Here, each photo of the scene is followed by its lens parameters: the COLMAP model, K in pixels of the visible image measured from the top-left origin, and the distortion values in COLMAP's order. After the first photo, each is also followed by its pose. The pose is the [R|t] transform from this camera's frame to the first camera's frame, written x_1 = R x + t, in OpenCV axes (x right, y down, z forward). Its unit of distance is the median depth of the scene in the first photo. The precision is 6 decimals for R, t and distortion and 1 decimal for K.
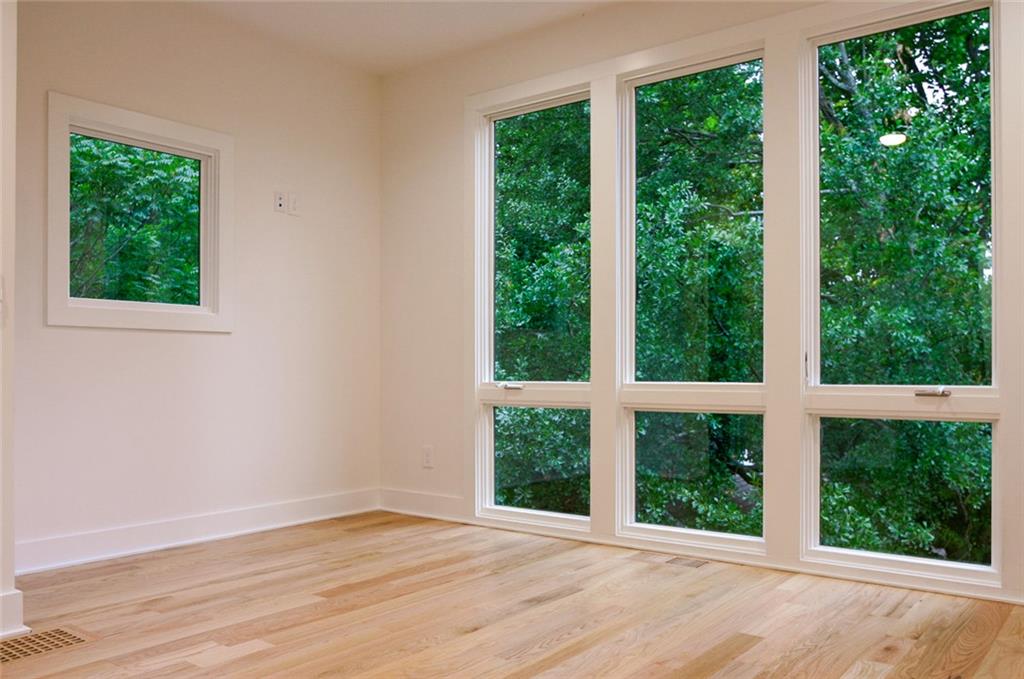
lens RADIAL K [[799.6, 0, 506.1], [0, 799.6, 349.5], [0, 0, 1]] dist [-0.026546, 0.022640]
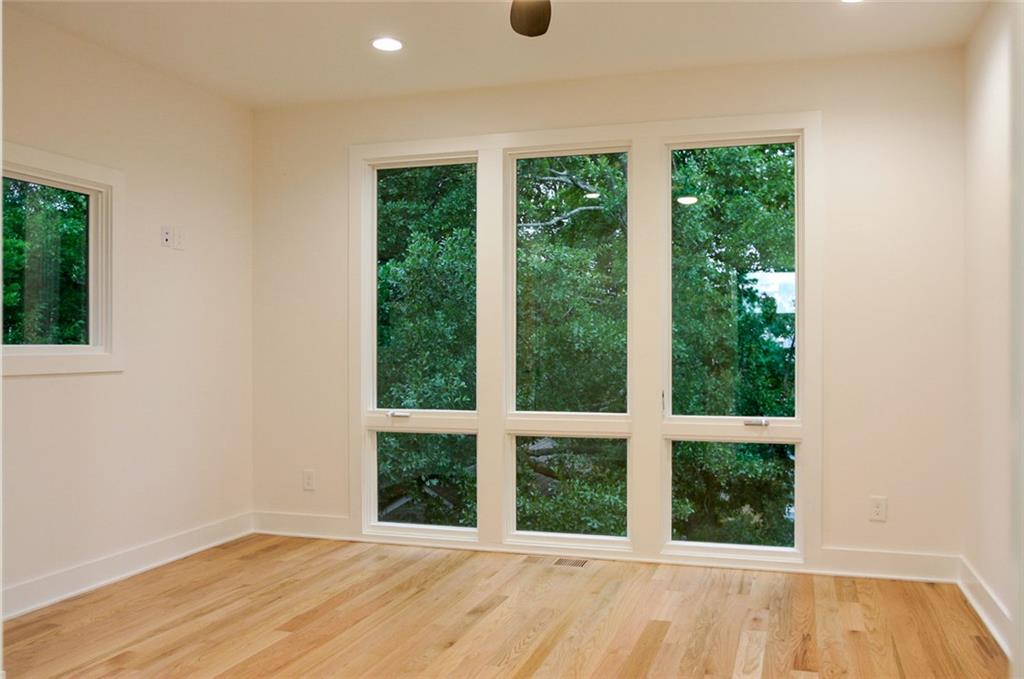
lens RADIAL K [[799.5, 0, 519.8], [0, 799.5, 334.0], [0, 0, 1]] dist [-0.014559, 0.030341]
pose [[0.936387, -0.000512, 0.350969, -0.304973], [-0.004220, 0.999910, 0.012718, -0.108459], [-0.350944, -0.013390, 0.936301, -0.125723]]
